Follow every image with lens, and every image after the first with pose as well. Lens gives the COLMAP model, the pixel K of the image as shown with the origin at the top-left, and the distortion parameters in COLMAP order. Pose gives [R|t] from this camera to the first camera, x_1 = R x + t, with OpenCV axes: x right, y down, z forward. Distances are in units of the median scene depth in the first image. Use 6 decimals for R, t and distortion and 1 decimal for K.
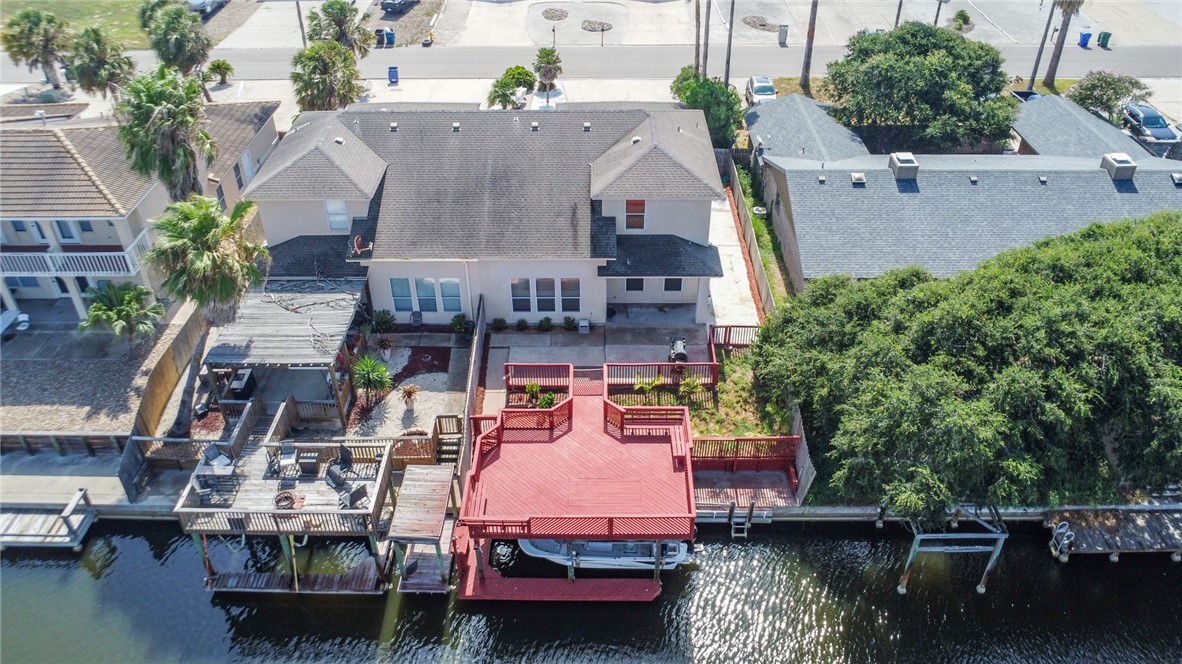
lens RADIAL K [[861.4, 0, 589.3], [0, 861.4, 322.7], [0, 0, 1]] dist [-0.023853, -0.010862]
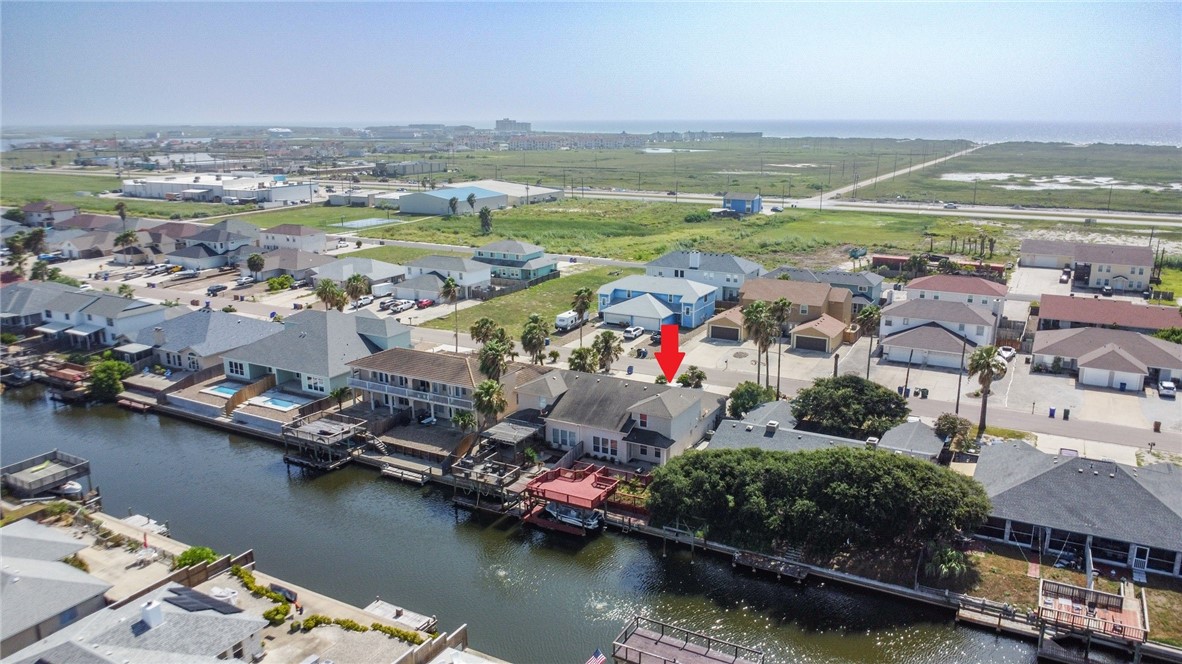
lens RADIAL K [[861.4, 0, 605.8], [0, 861.4, 322.3], [0, 0, 1]] dist [-0.023853, -0.010862]
pose [[0.884509, 0.112821, -0.452676, 1.071862], [-0.275504, 0.909370, -0.311680, 0.431775], [0.376486, 0.400398, 0.835428, -1.271422]]
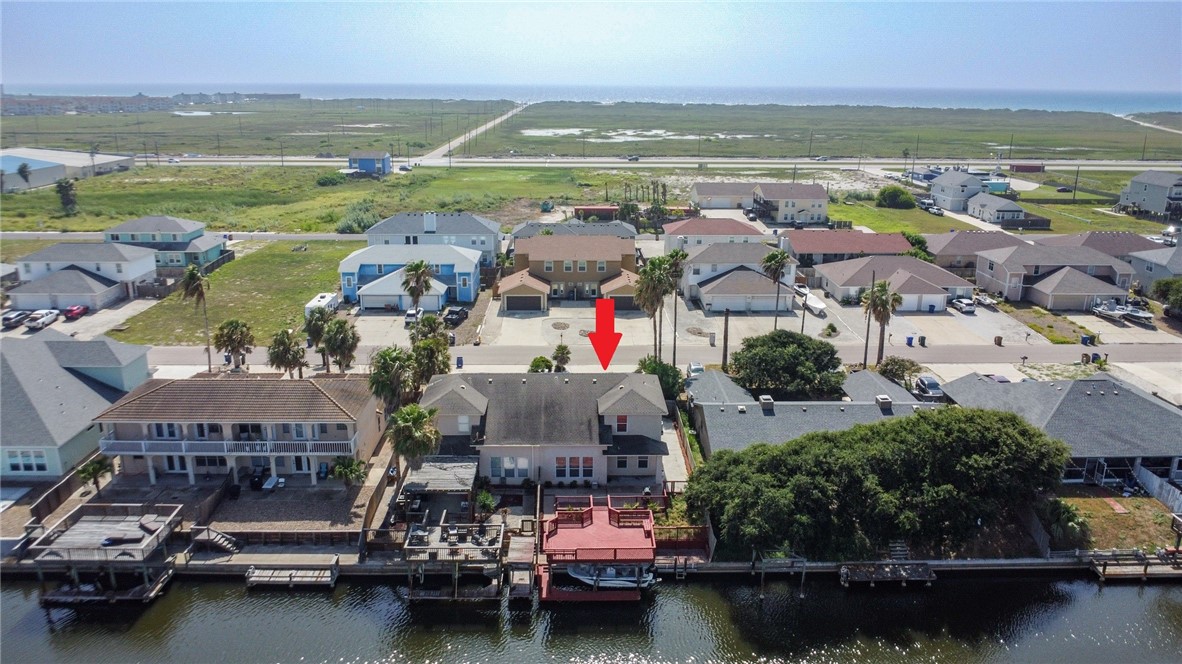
lens RADIAL K [[861.4, 0, 597.2], [0, 861.4, 336.9], [0, 0, 1]] dist [-0.023853, -0.010862]
pose [[0.999194, 0.003375, 0.040009, -0.078181], [0.010015, 0.944013, -0.329755, 0.320449], [-0.038882, 0.329890, 0.943218, -0.854948]]
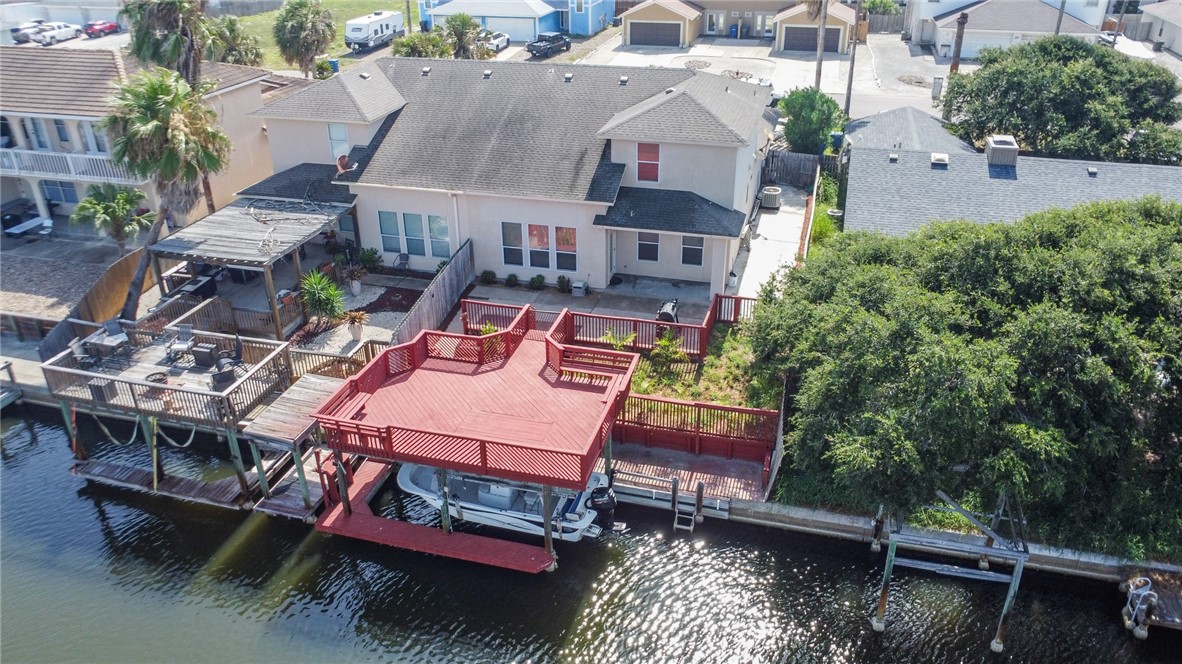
lens RADIAL K [[861.4, 0, 595.7], [0, 861.4, 330.8], [0, 0, 1]] dist [-0.023853, -0.010862]
pose [[0.967005, 0.113620, -0.228019, 0.220466], [-0.144782, 0.981547, -0.124911, 0.157280], [0.209619, 0.153802, 0.965611, 0.180067]]
